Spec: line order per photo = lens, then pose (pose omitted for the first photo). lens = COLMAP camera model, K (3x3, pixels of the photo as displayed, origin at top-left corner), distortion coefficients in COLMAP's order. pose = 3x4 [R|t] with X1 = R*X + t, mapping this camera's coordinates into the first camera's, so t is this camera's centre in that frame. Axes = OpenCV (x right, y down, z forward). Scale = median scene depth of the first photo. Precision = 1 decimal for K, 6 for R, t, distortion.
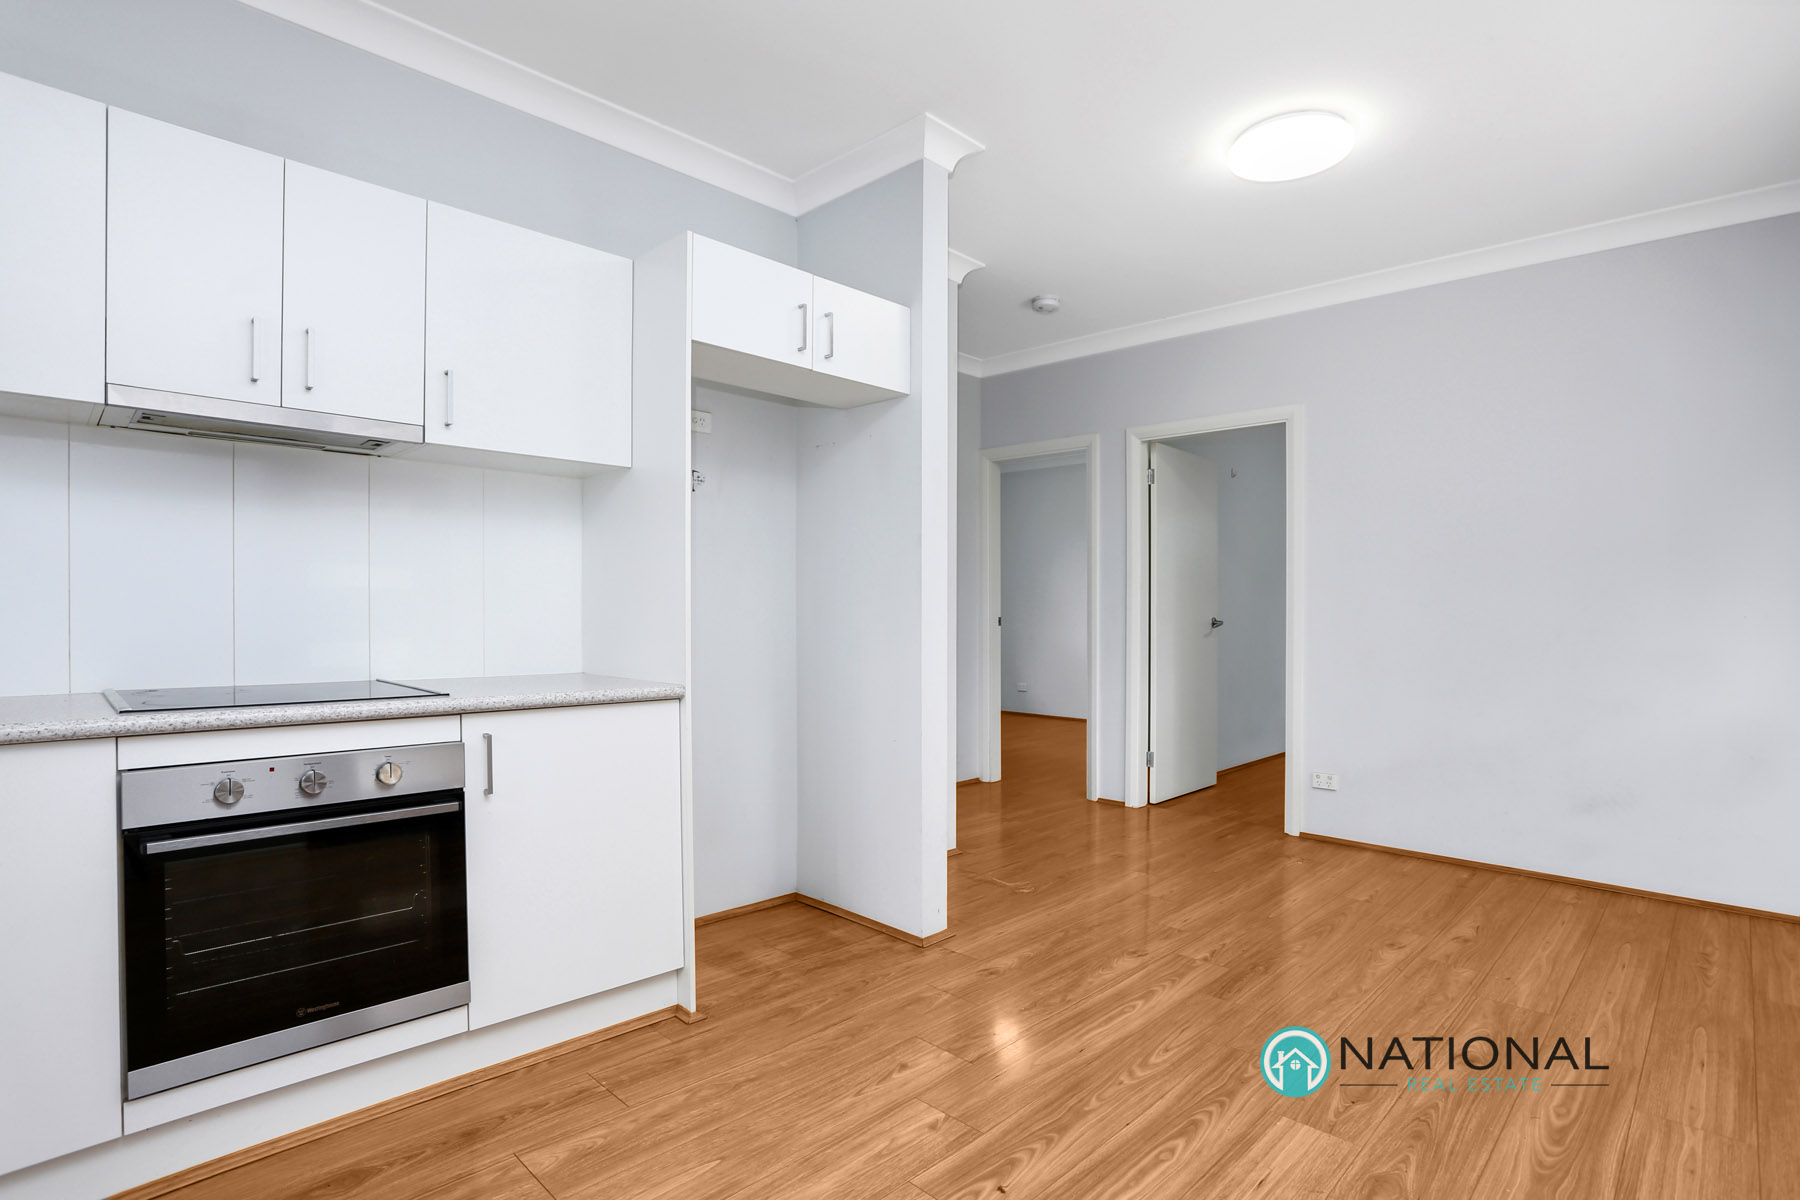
lens RADIAL K [[895.4, 0, 889.1], [0, 895.4, 603.4], [0, 0, 1]] dist [-0.018793, -0.000091]
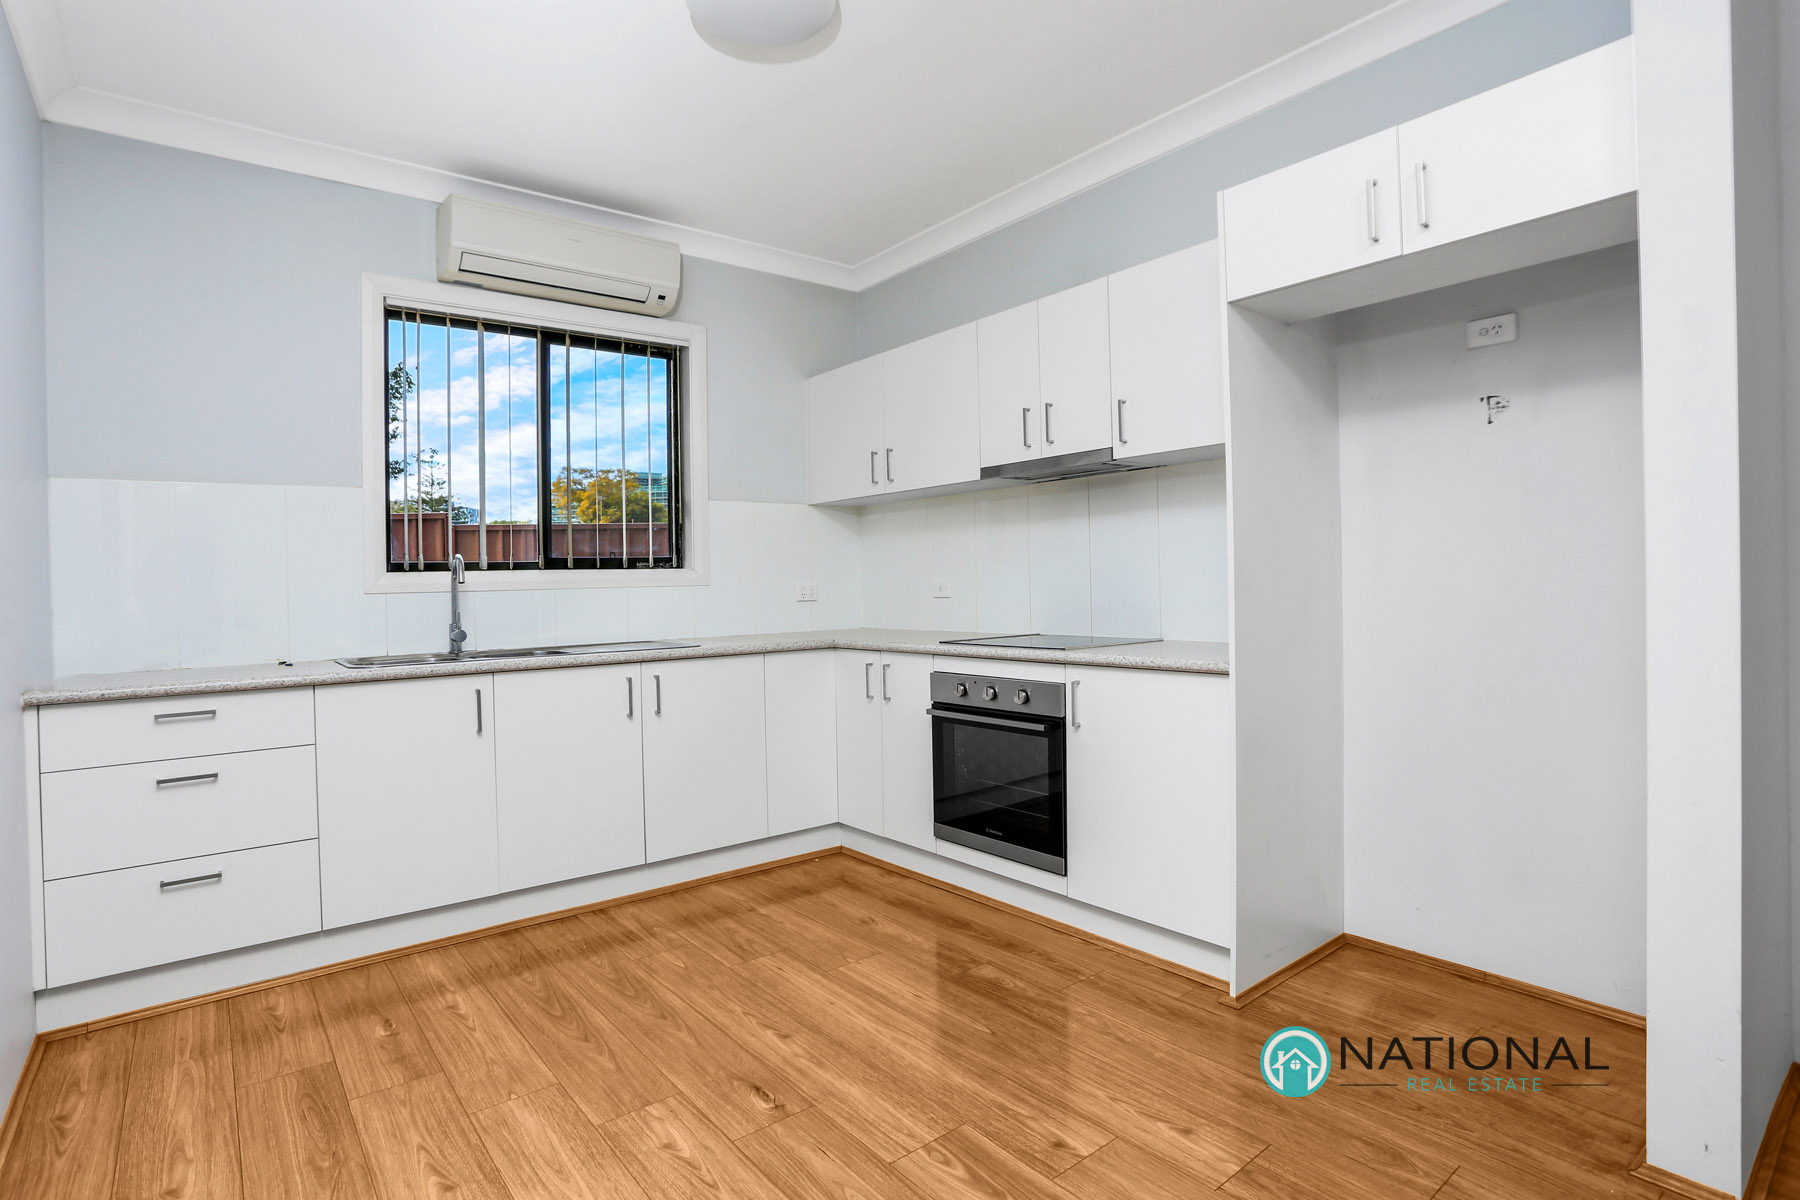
lens RADIAL K [[895.4, 0, 889.8], [0, 895.4, 598.6], [0, 0, 1]] dist [-0.018793, -0.000091]
pose [[-0.102816, 0.009758, -0.994652, 0.911016], [0.036056, 0.999331, 0.006077, 0.005032], [0.994047, -0.035239, -0.103099, 0.866910]]
